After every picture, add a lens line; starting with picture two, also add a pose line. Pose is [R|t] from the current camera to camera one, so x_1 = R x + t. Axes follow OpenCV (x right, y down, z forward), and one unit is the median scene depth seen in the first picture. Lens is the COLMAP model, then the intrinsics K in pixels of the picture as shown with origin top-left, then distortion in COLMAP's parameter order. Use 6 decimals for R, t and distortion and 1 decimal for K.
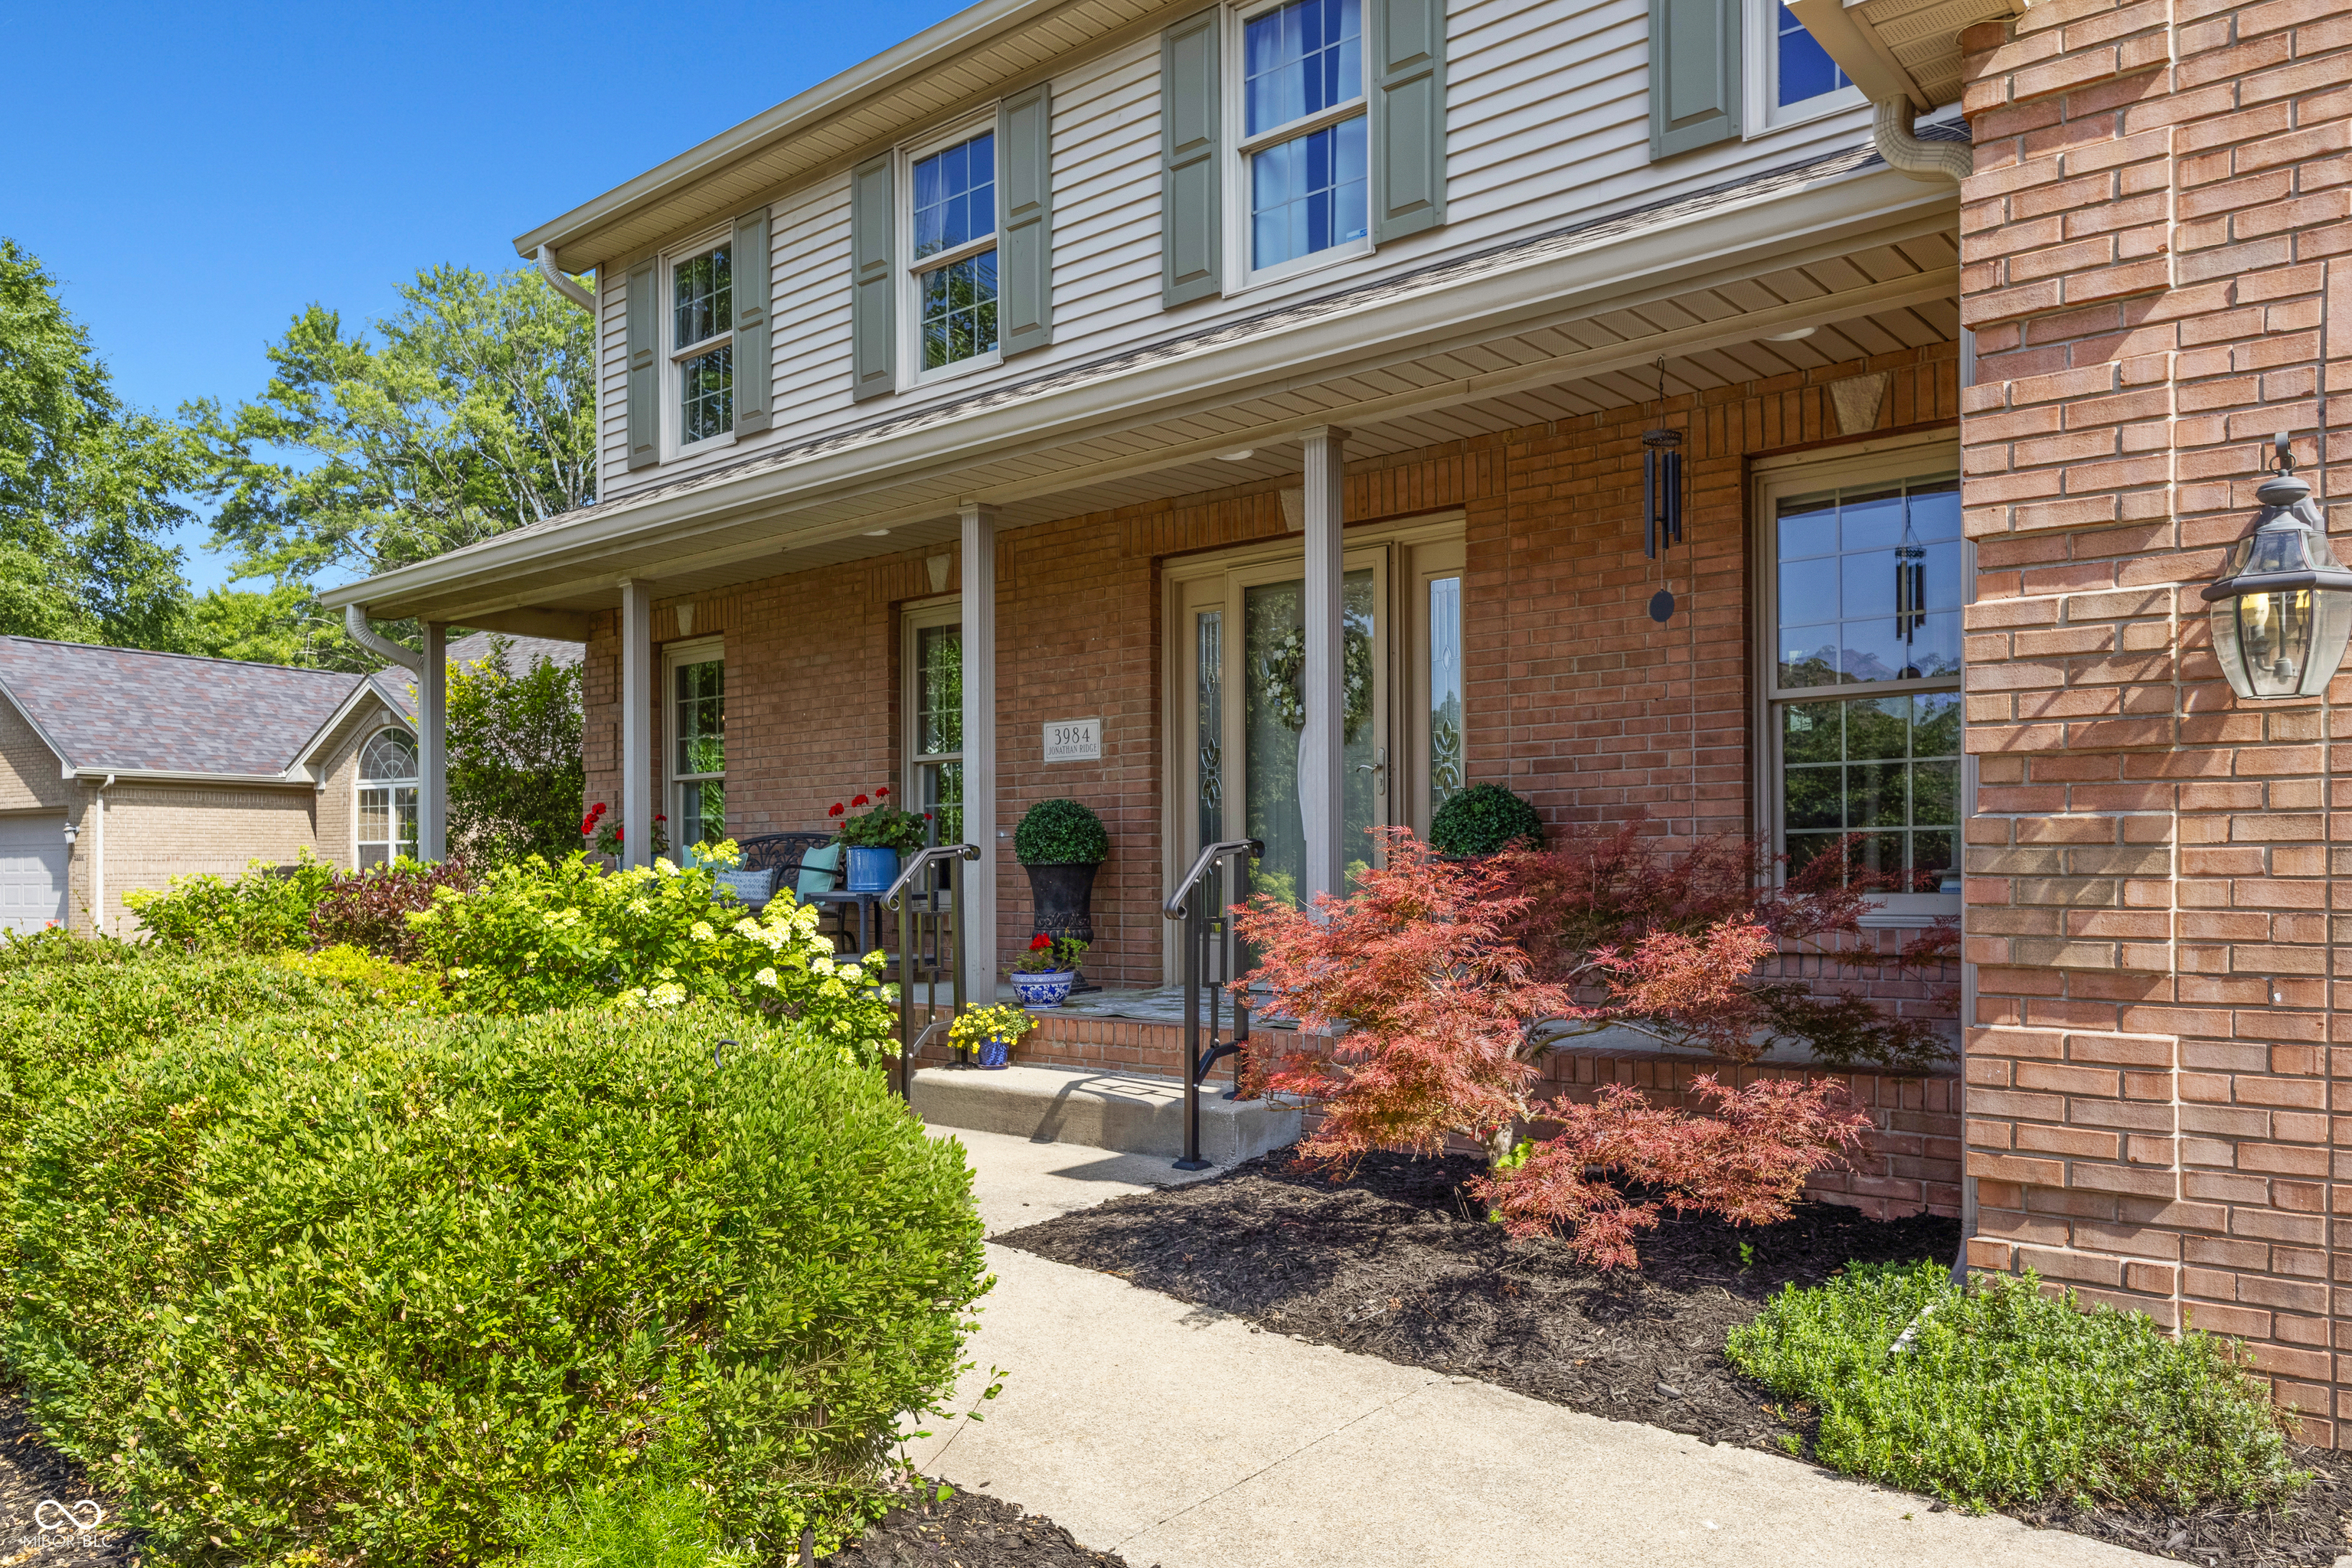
lens RADIAL K [[1623.2, 0, 1204.1], [0, 1623.2, 865.0], [0, 0, 1]] dist [0.008711, 0.003844]
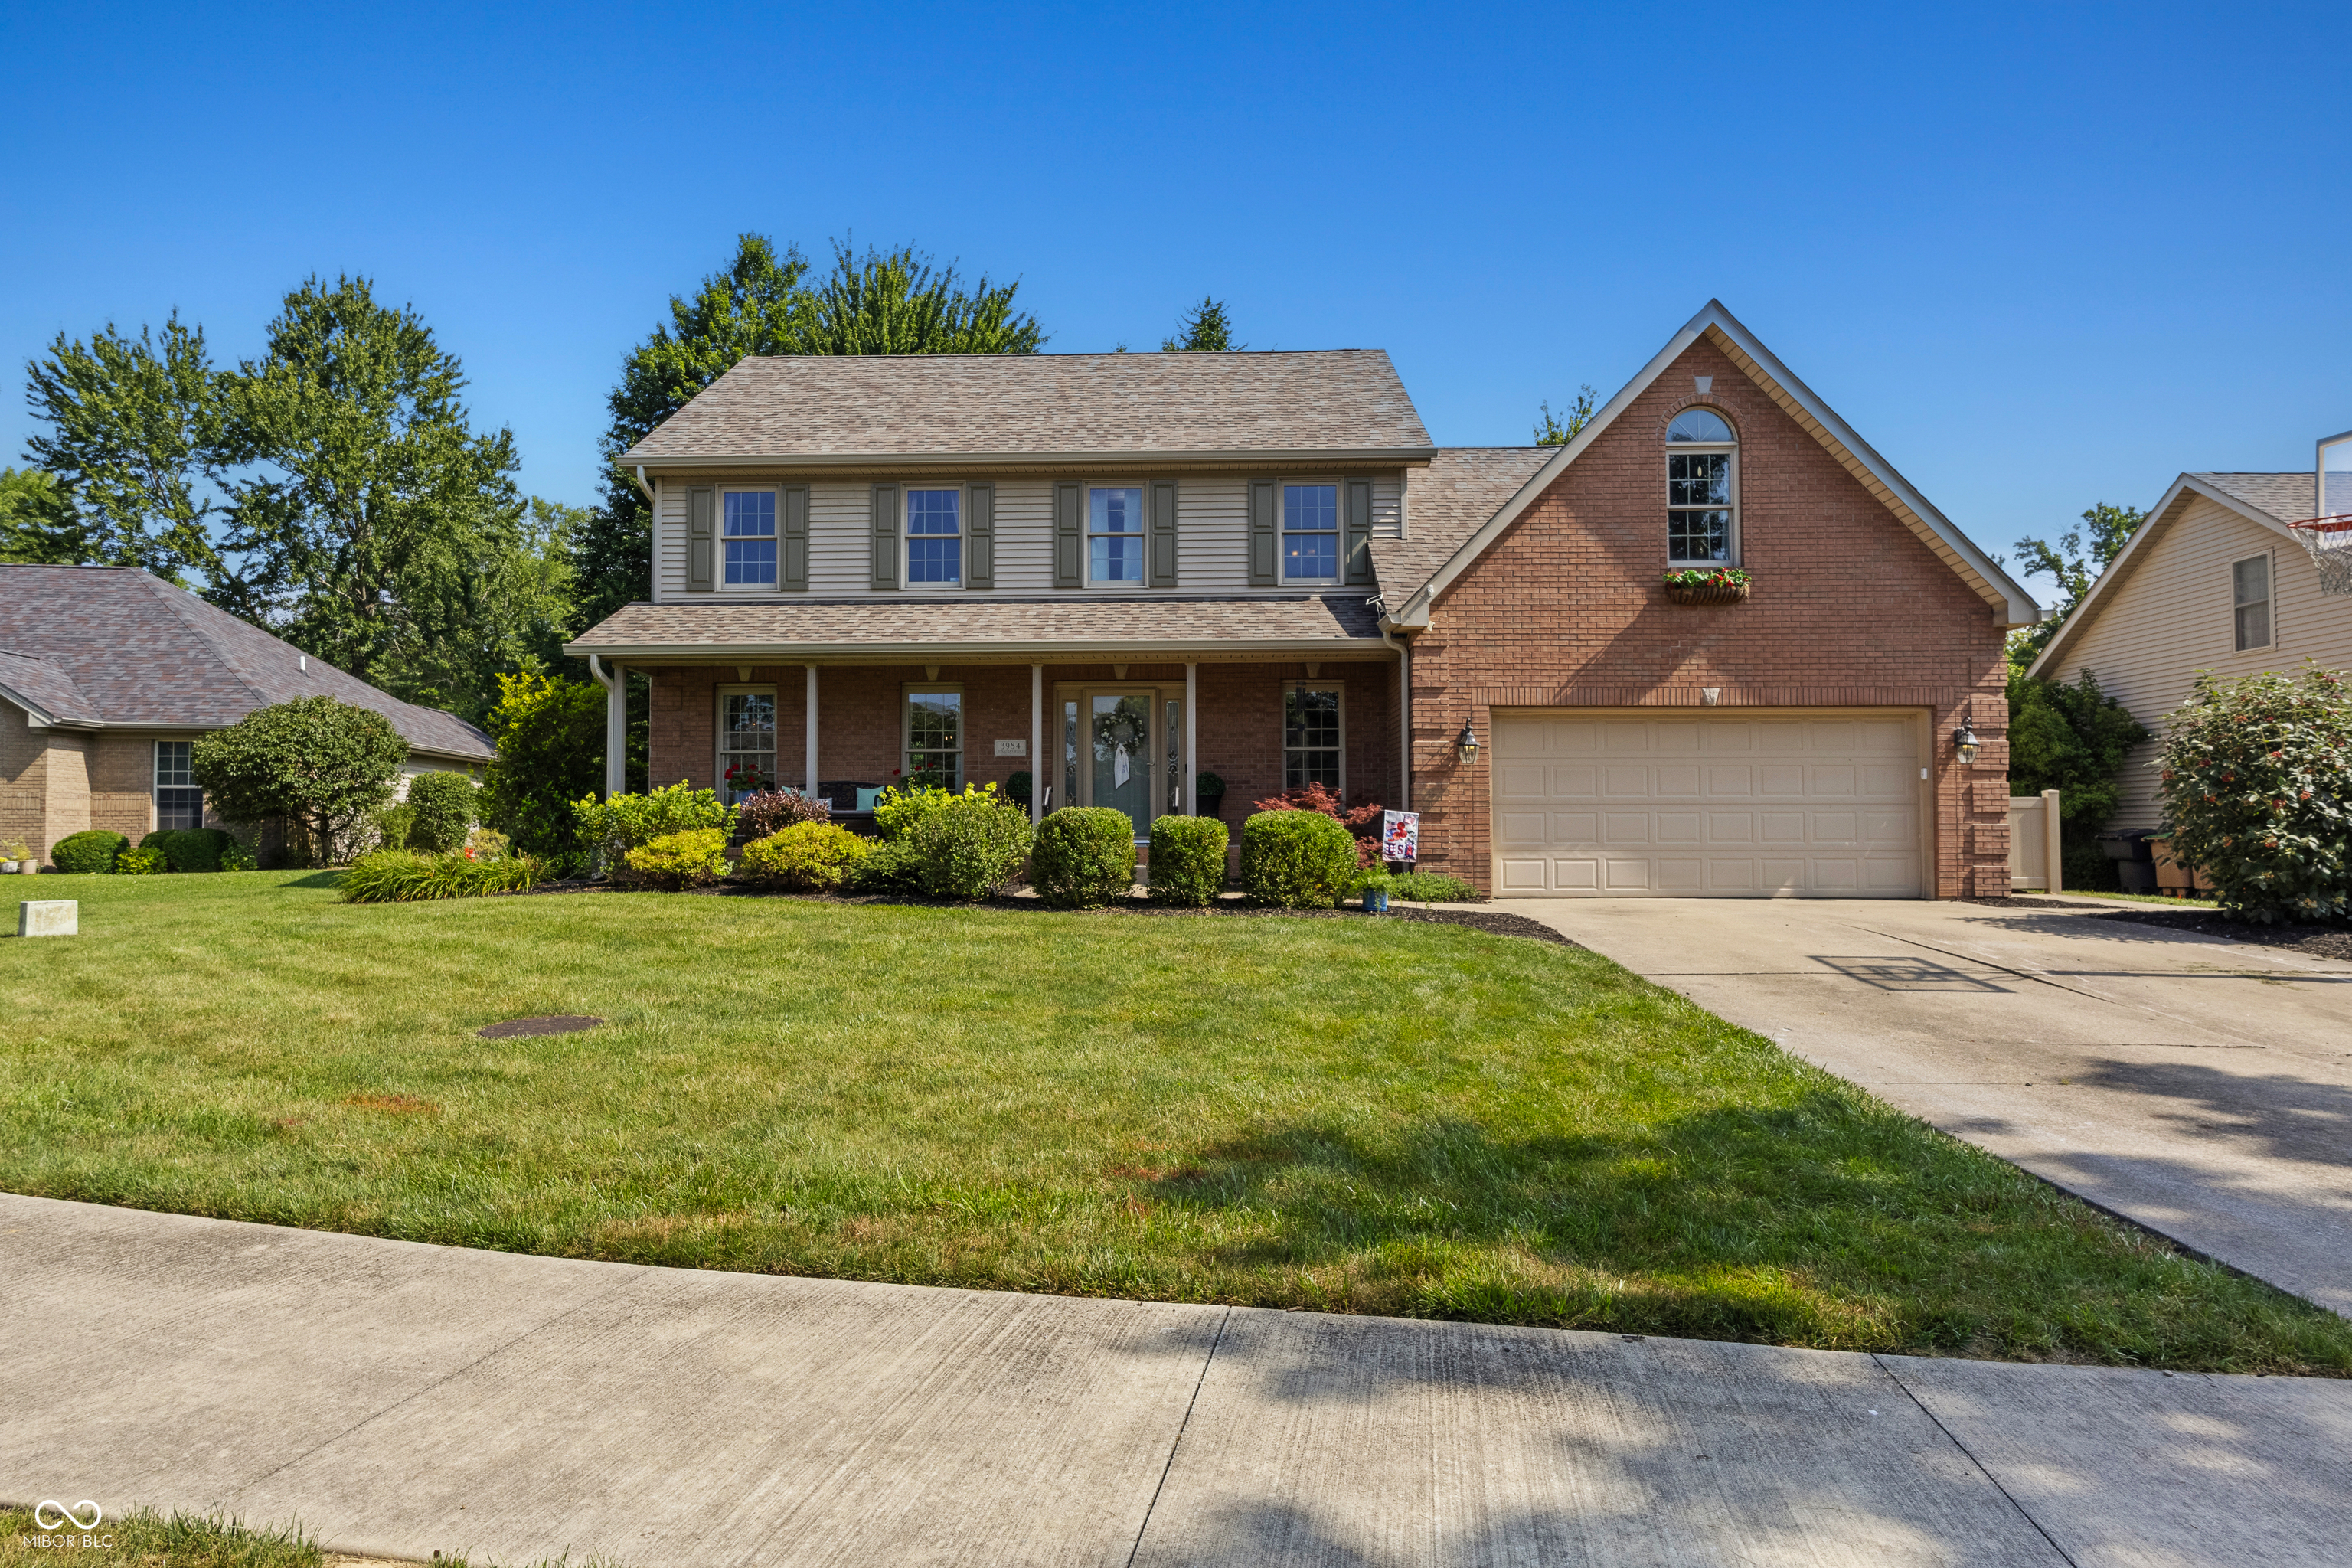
lens RADIAL K [[1213.4, 0, 1197.5], [0, 1213.4, 799.4], [0, 0, 1]] dist [0.001251, 0.001255]
pose [[0.775471, 0.019246, 0.631090, -1.090907], [-0.003341, 0.999646, -0.026380, 0.054655], [-0.631375, 0.018349, 0.775261, -0.673065]]
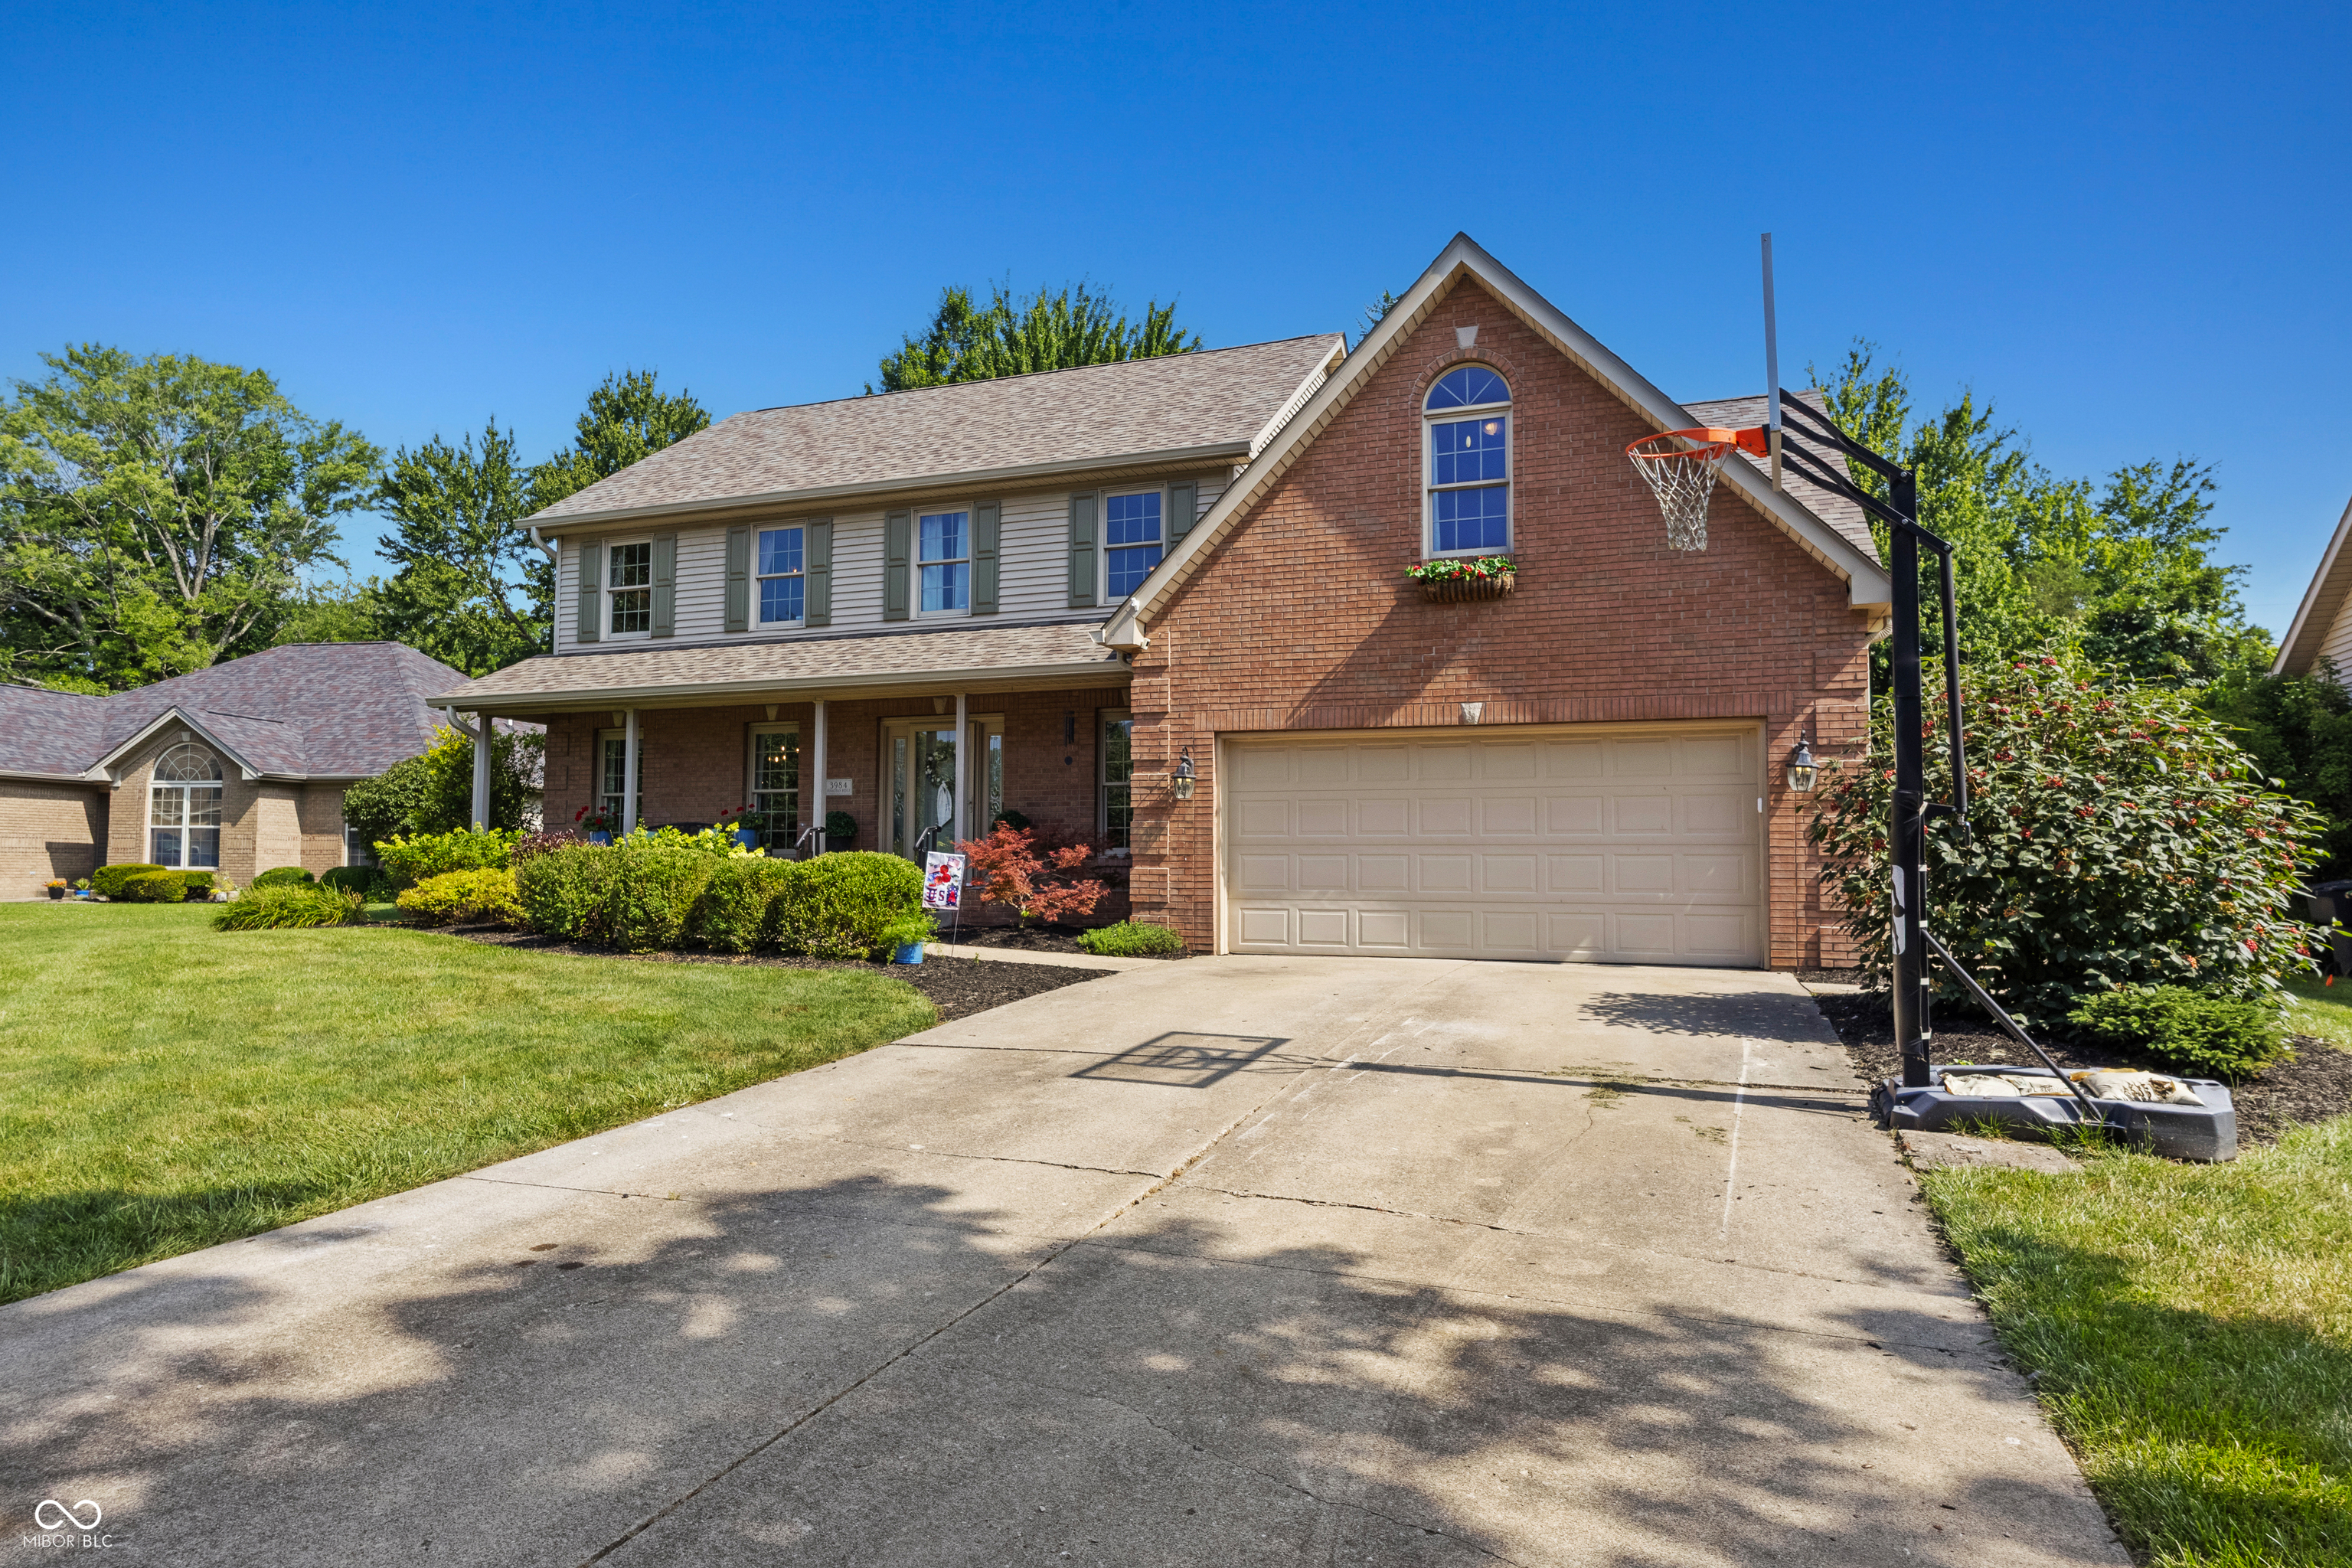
lens RADIAL K [[1287.0, 0, 1219.5], [0, 1287.0, 816.1], [0, 0, 1]] dist [-0.001258, -0.000419]
pose [[0.928833, 0.024621, 0.369680, -0.276664], [-0.009789, 0.999072, -0.041944, 0.045620], [-0.370369, 0.035340, 0.928212, -1.069589]]
